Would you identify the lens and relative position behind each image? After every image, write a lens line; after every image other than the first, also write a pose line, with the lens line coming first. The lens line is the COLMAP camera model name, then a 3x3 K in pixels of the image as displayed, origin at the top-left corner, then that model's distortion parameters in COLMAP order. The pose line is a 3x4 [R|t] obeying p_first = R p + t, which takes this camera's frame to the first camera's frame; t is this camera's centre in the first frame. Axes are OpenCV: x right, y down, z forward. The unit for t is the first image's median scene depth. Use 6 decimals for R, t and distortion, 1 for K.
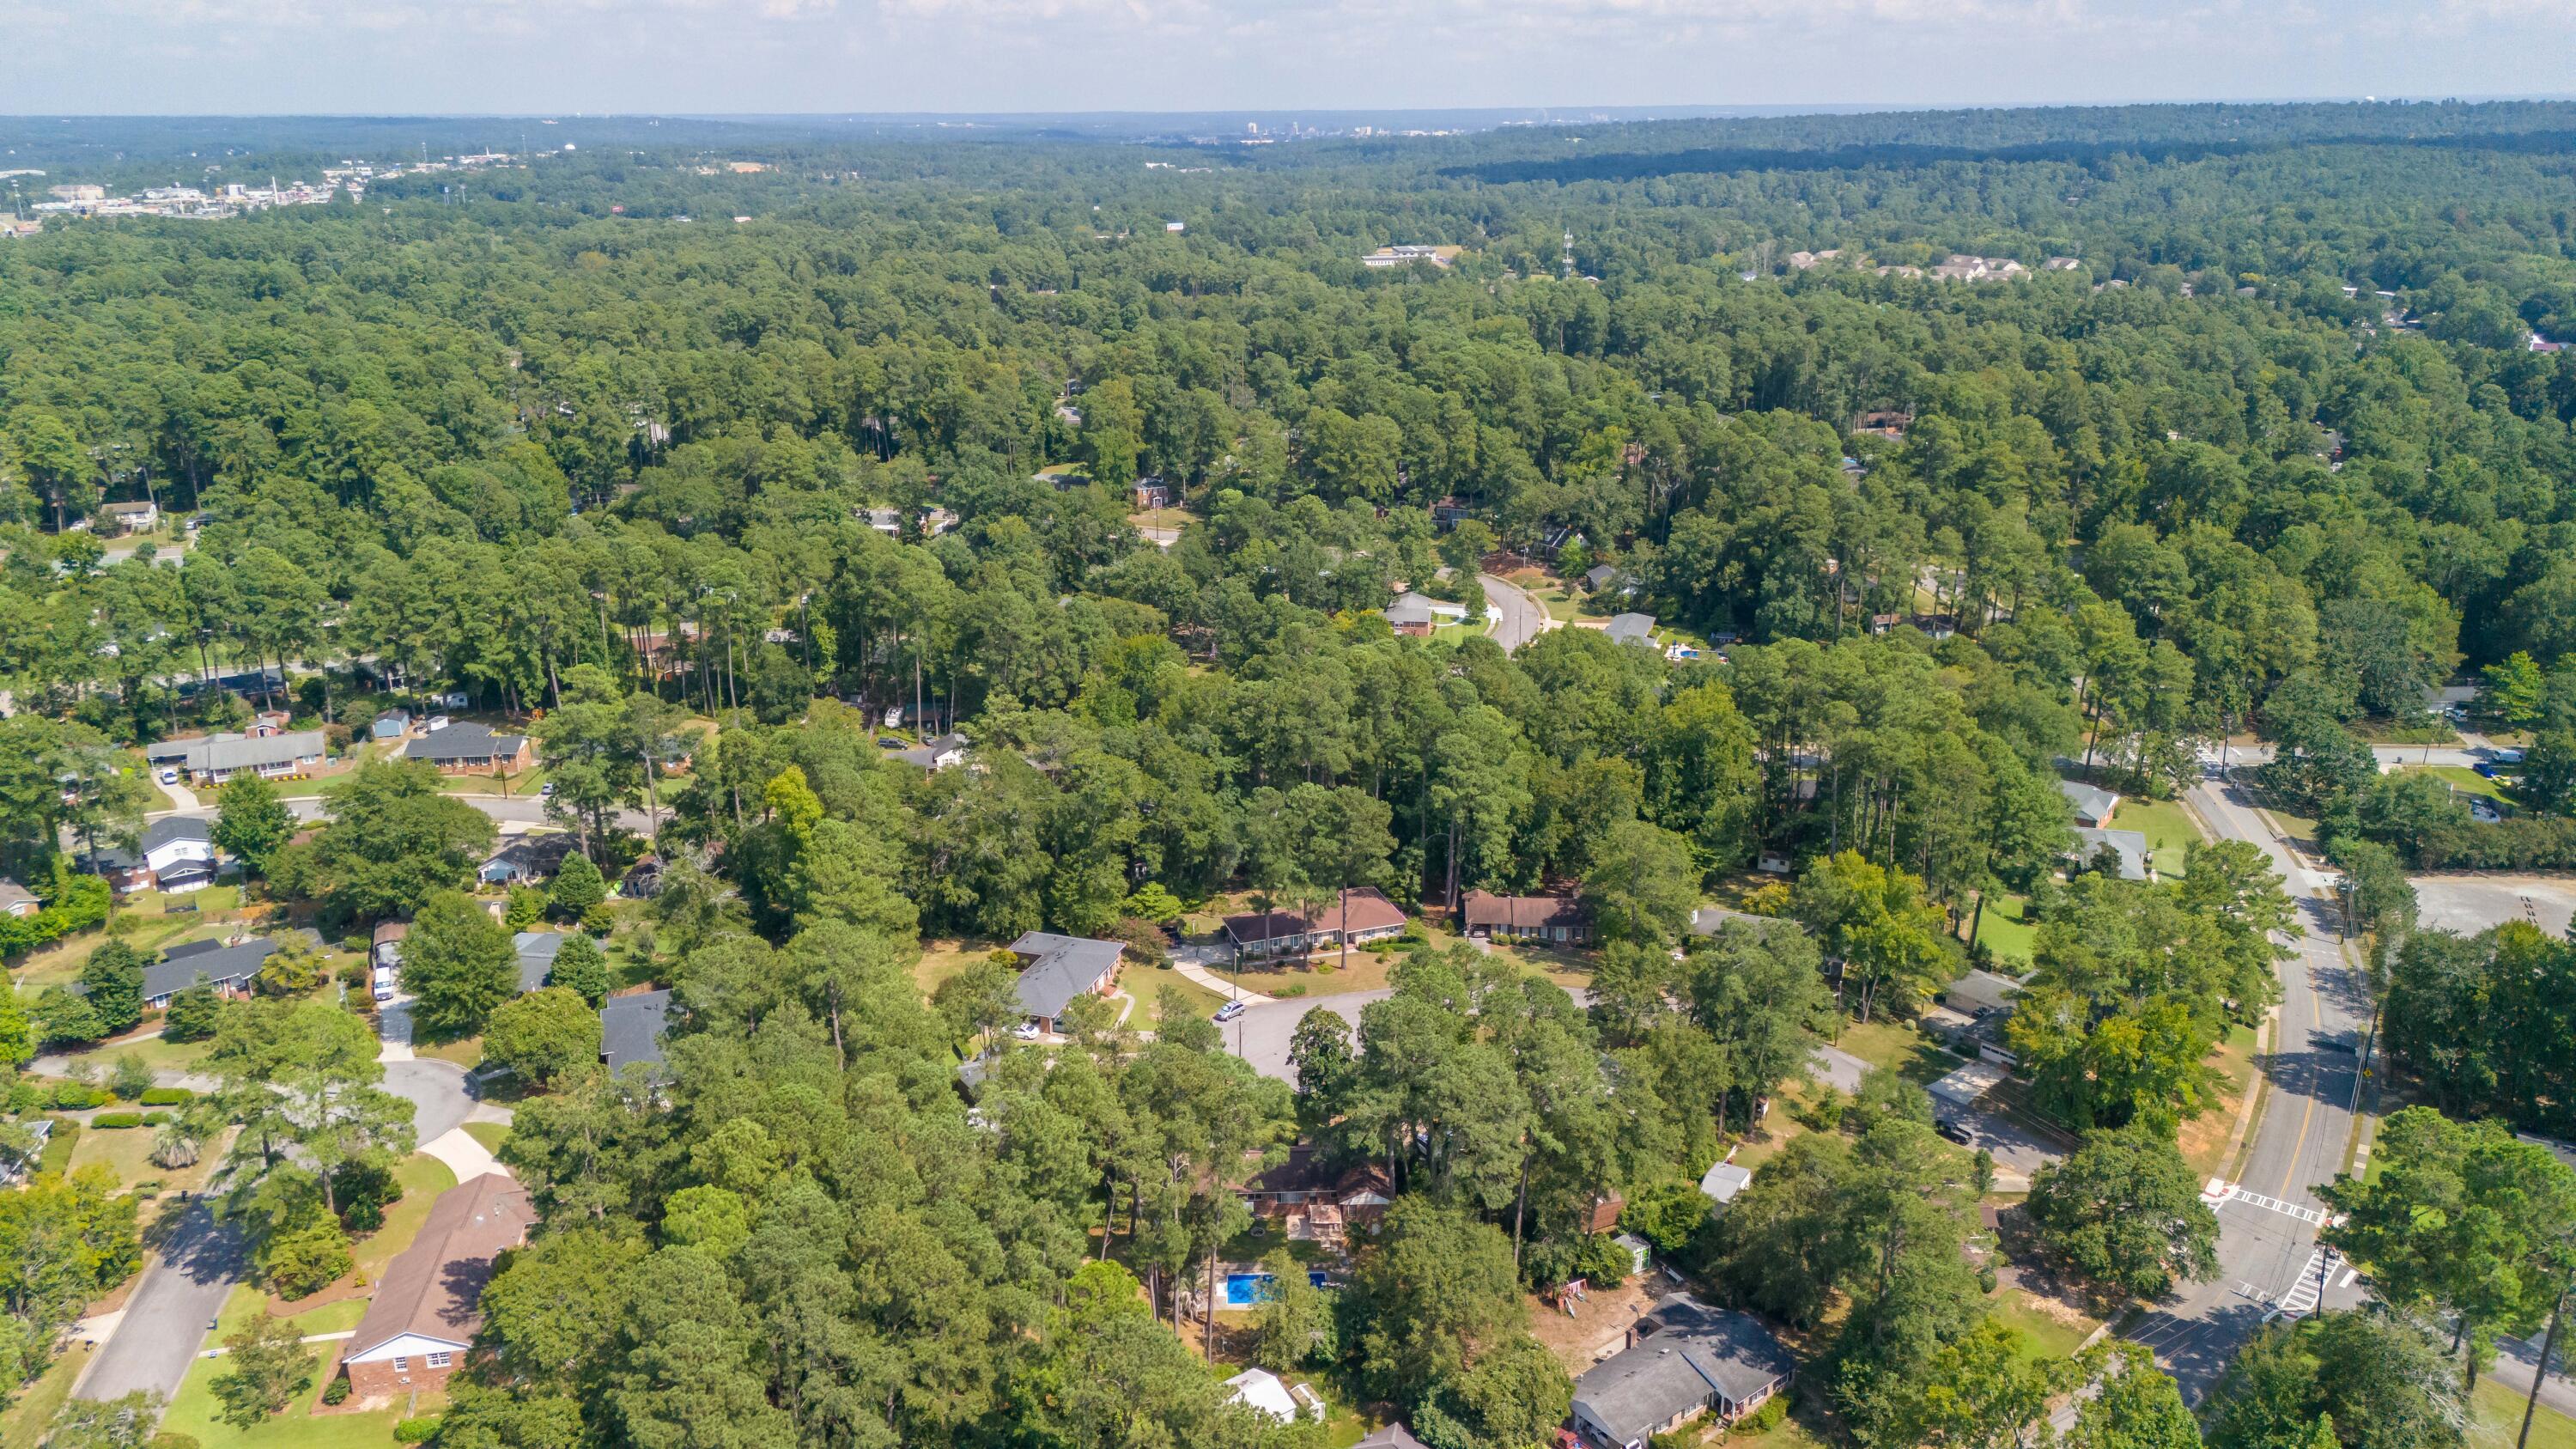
lens RADIAL K [[1856.6, 0, 1288.0], [0, 1856.6, 724.5], [0, 0, 1]] dist [0.039725, -0.045554]
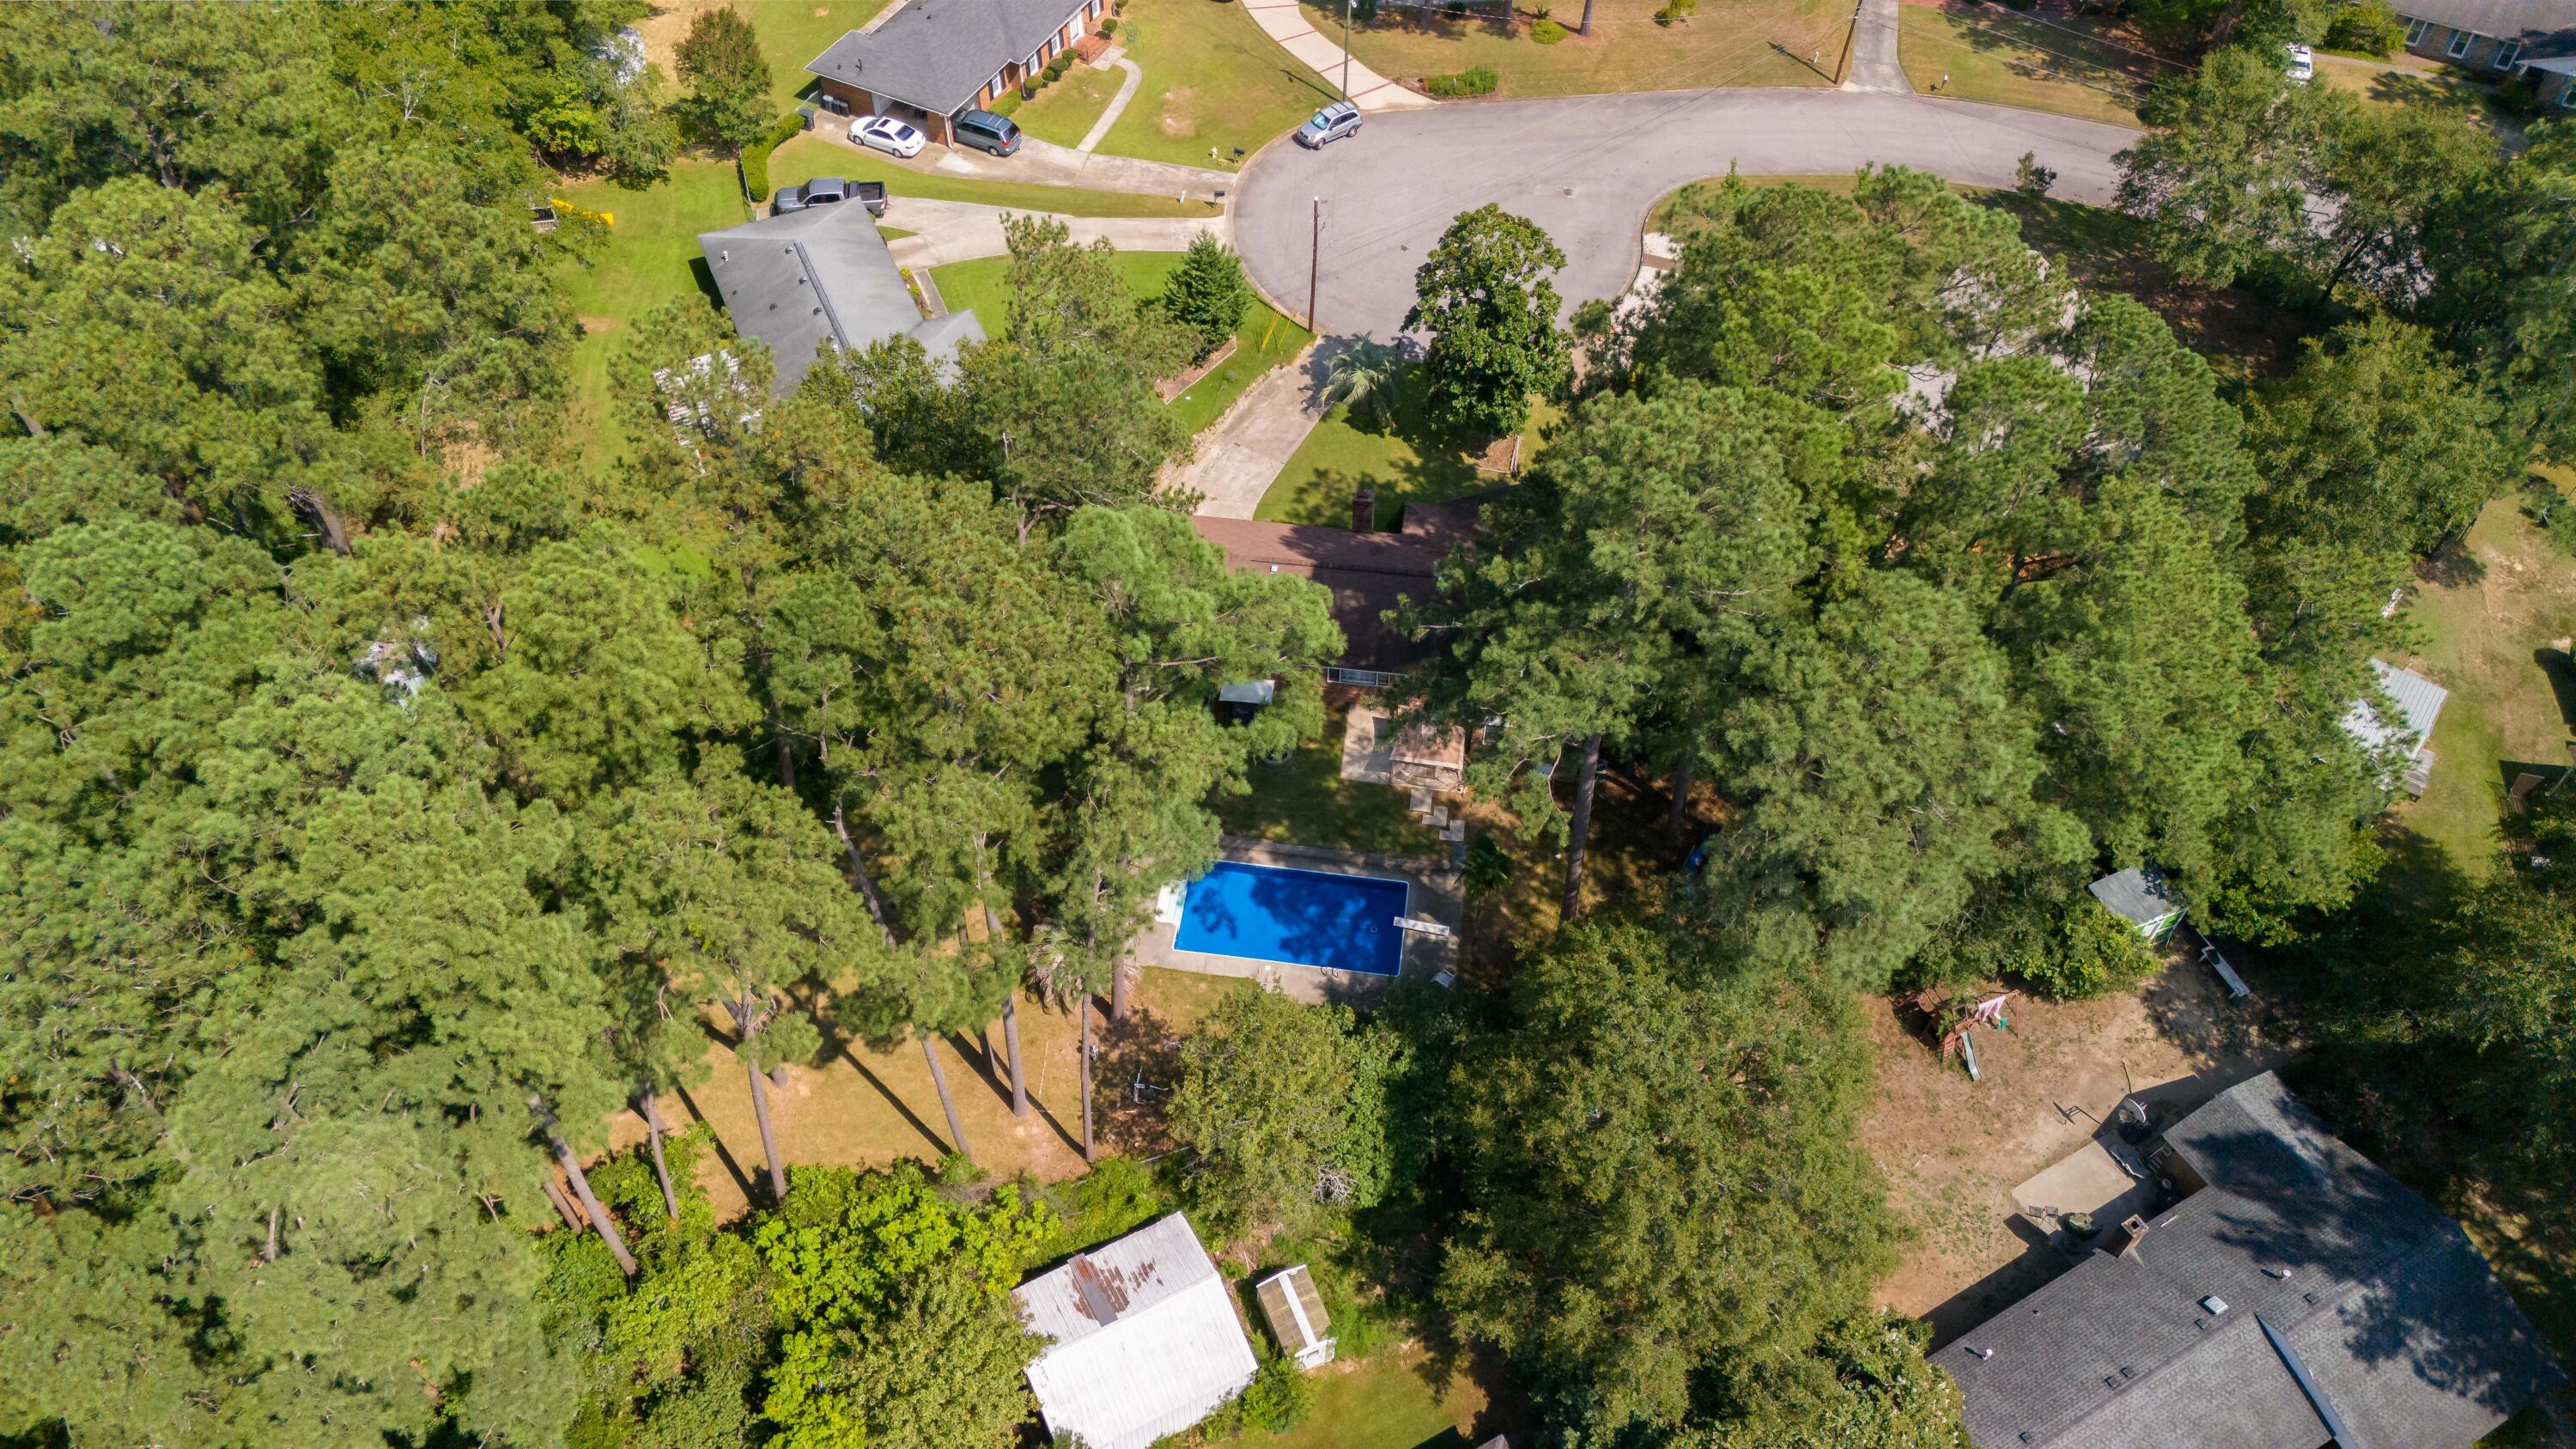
lens RADIAL K [[1856.6, 0, 1288.0], [0, 1856.6, 724.5], [0, 0, 1]] dist [0.039725, -0.045554]
pose [[0.988054, 0.125089, -0.090009, 0.025892], [-0.055228, 0.832695, 0.550972, 0.024183], [0.143871, -0.539419, 0.829656, 0.647769]]
